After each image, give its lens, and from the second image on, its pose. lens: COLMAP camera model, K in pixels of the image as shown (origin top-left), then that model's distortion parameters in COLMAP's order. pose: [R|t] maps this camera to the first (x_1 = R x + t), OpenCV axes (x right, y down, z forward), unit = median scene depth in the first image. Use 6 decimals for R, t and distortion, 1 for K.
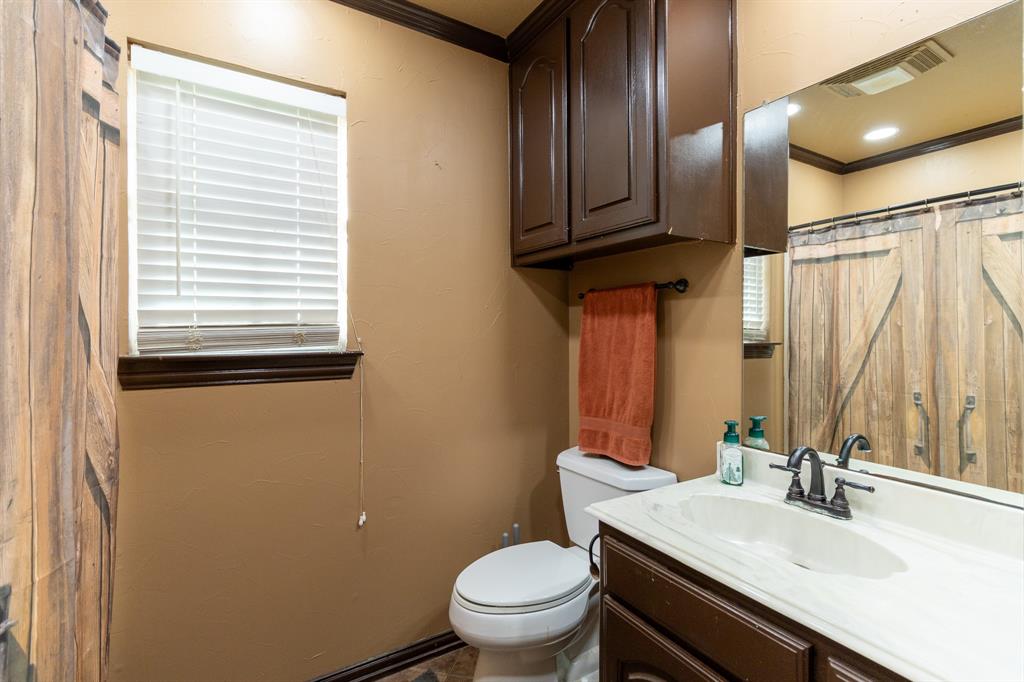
lens RADIAL K [[473.8, 0, 510.9], [0, 473.8, 335.6], [0, 0, 1]] dist [-0.002828, 0.001464]
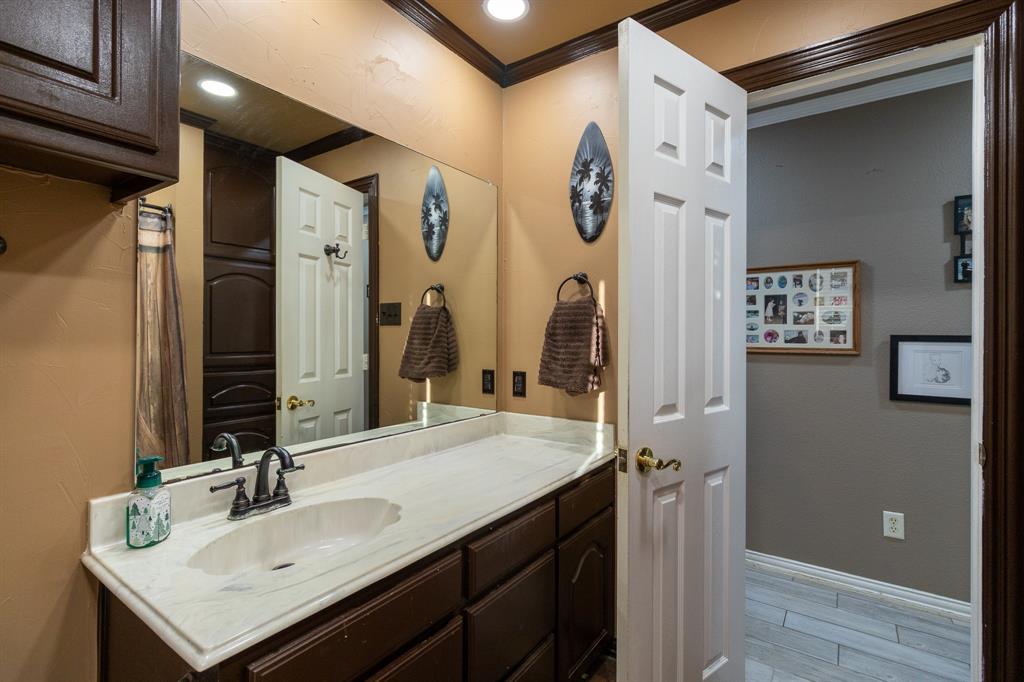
lens RADIAL K [[473.8, 0, 509.6], [0, 473.8, 335.5], [0, 0, 1]] dist [-0.002828, 0.001464]
pose [[-0.403782, -0.001771, 0.914853, -0.492706], [0.005025, 0.999979, 0.004154, -0.004280], [-0.914841, 0.006274, -0.403765, 0.942690]]
